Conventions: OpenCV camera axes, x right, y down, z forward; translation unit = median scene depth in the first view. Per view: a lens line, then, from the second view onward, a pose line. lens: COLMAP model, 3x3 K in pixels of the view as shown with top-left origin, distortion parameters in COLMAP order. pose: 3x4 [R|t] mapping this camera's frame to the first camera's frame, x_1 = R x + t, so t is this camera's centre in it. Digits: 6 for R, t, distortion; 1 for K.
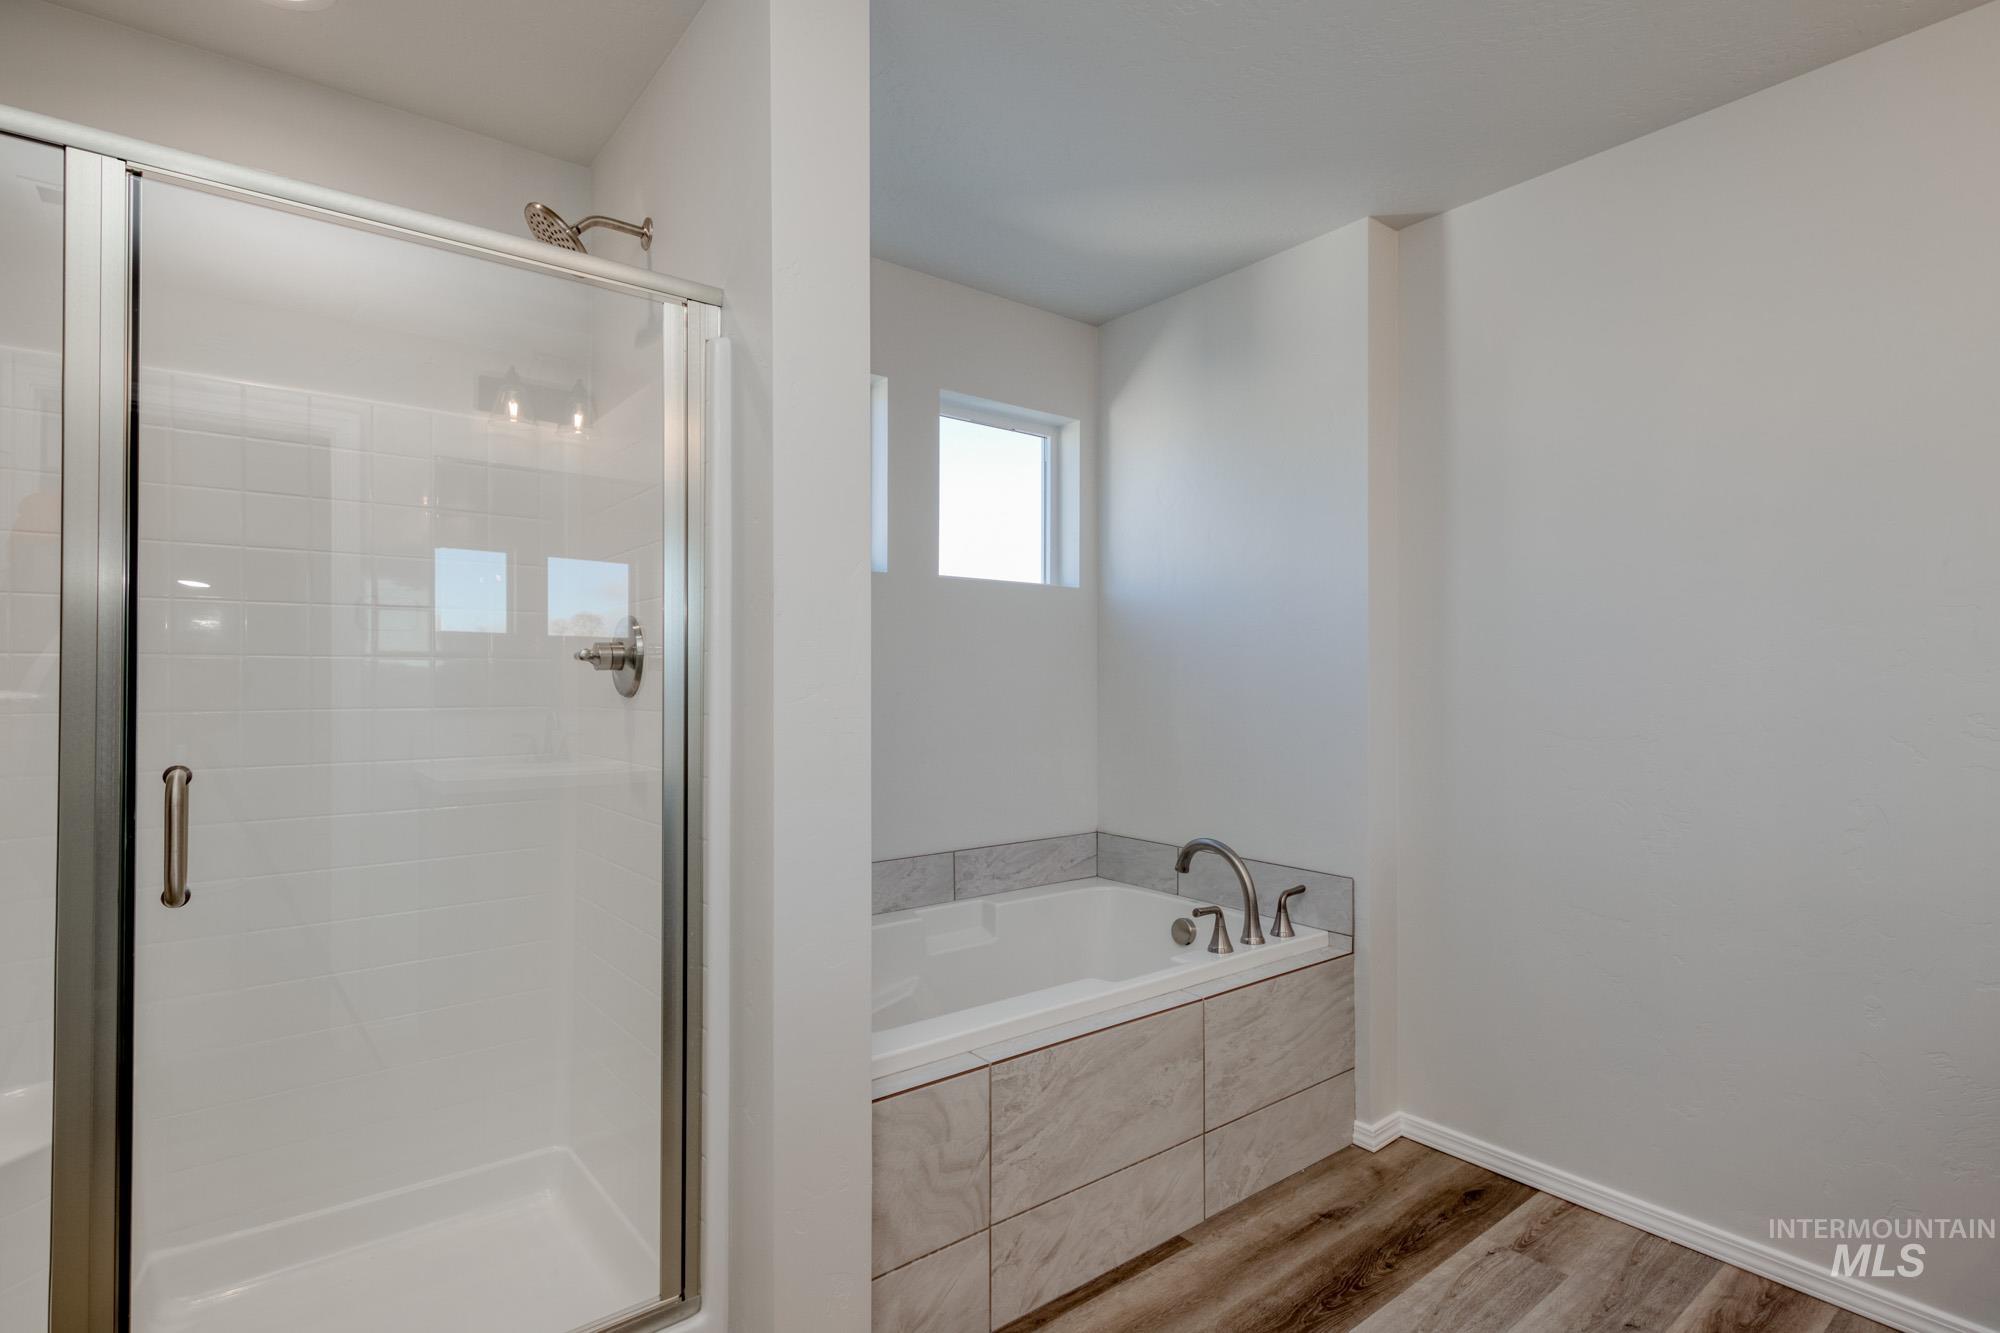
lens RADIAL K [[973.0, 0, 994.0], [0, 973.0, 672.9], [0, 0, 1]] dist [0.013663, -0.005040]
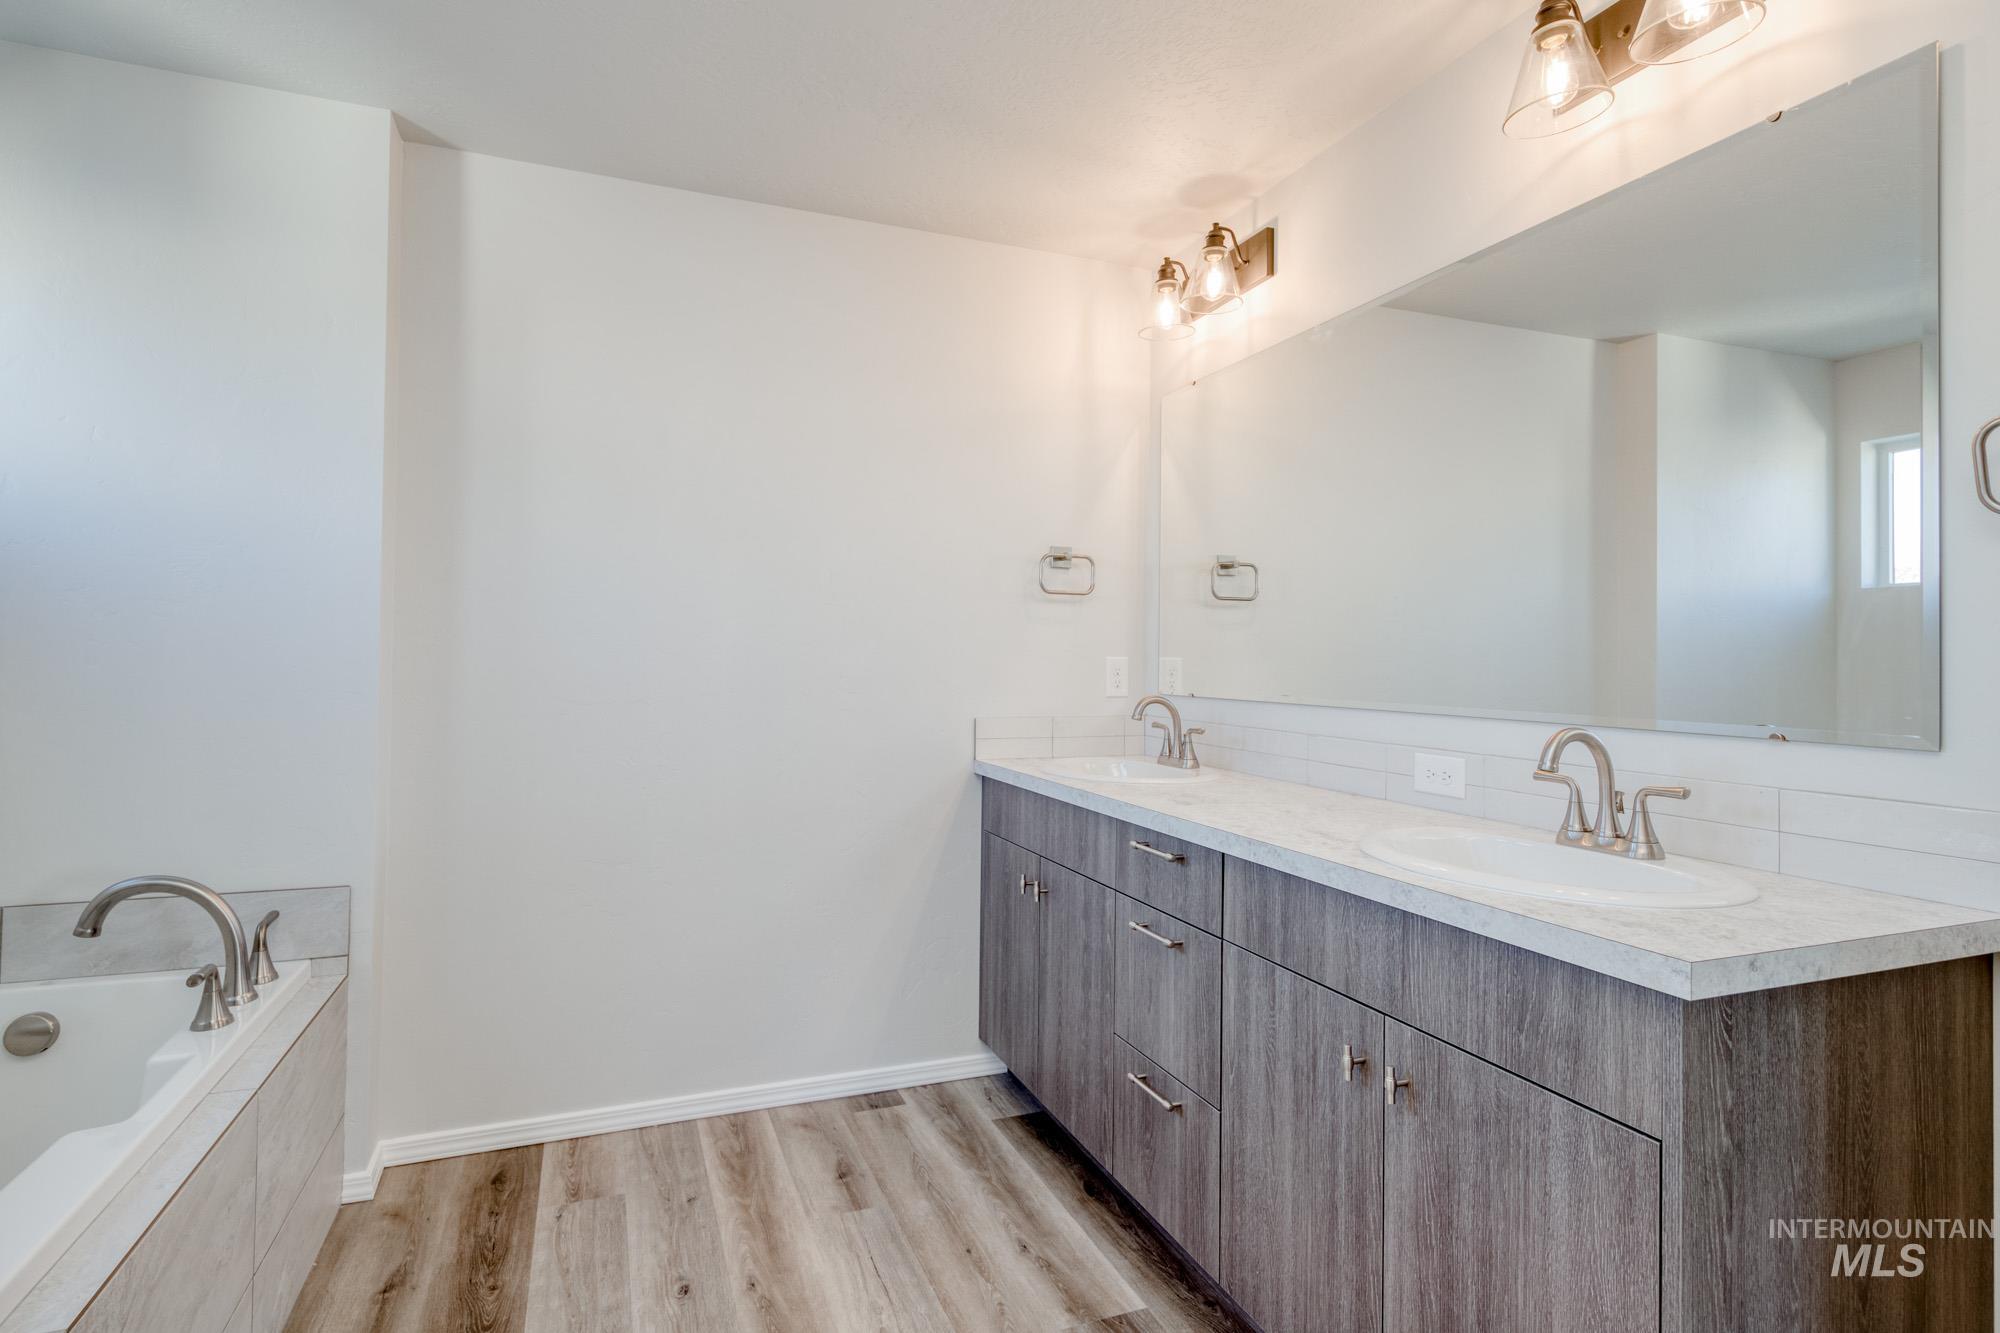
lens RADIAL K [[973.0, 0, 941.4], [0, 973.0, 654.2], [0, 0, 1]] dist [0.013663, -0.005040]
pose [[0.324544, 0.003601, 0.945864, -0.298528], [-0.006543, 0.999977, -0.001562, 0.010303], [-0.945848, -0.005682, 0.324560, 0.280313]]
